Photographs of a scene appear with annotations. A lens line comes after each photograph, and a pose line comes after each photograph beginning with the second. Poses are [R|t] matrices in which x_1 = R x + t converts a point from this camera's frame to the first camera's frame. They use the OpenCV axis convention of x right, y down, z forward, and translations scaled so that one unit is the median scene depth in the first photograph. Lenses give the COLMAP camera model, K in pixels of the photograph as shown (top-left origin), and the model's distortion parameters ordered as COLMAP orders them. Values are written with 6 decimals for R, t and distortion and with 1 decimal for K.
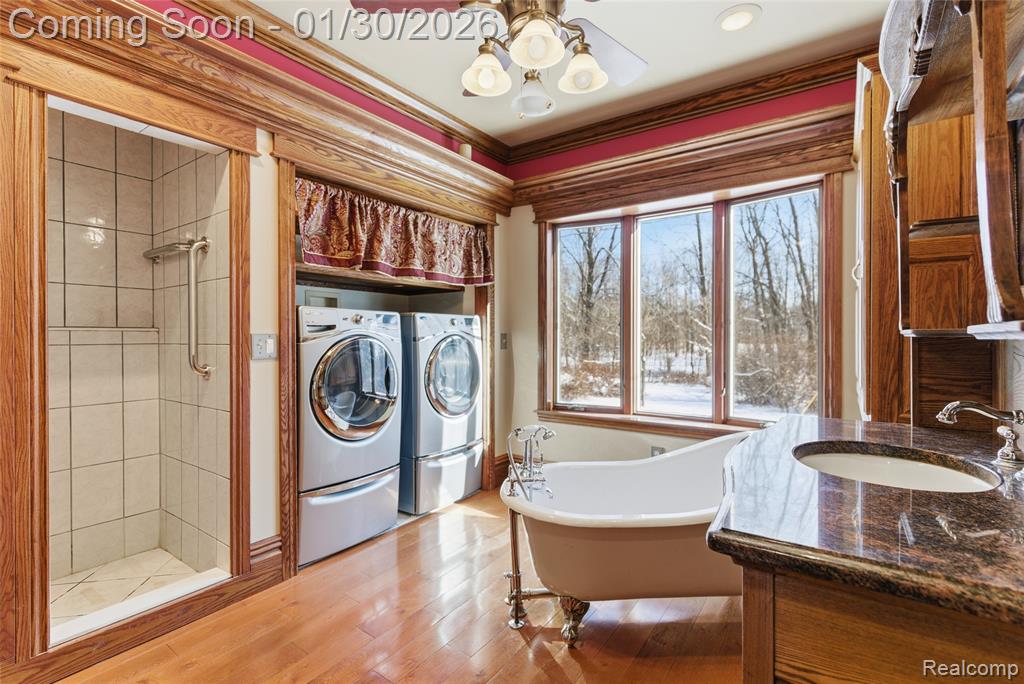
lens RADIAL K [[467.5, 0, 506.2], [0, 467.5, 340.9], [0, 0, 1]] dist [0.004980, -0.002985]
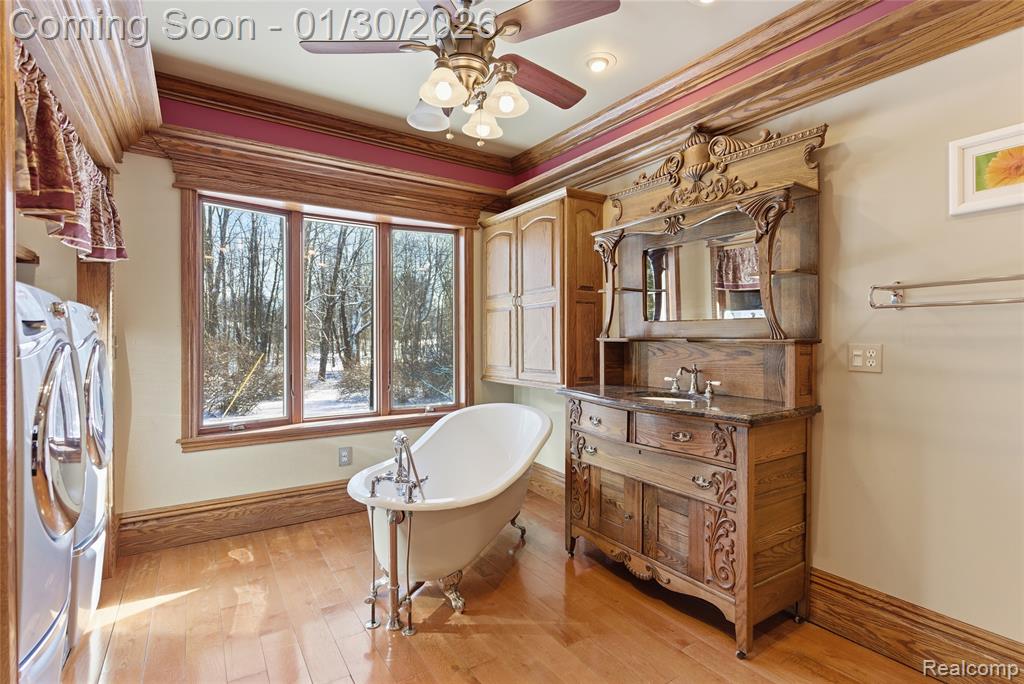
lens RADIAL K [[494.8, 0, 506.6], [0, 494.8, 339.1], [0, 0, 1]] dist [0.002023, -0.001633]
pose [[0.366530, 0.001633, 0.930405, -0.545599], [0.011634, 0.999912, -0.006338, -0.000396], [-0.930333, 0.013147, 0.366479, 0.259868]]
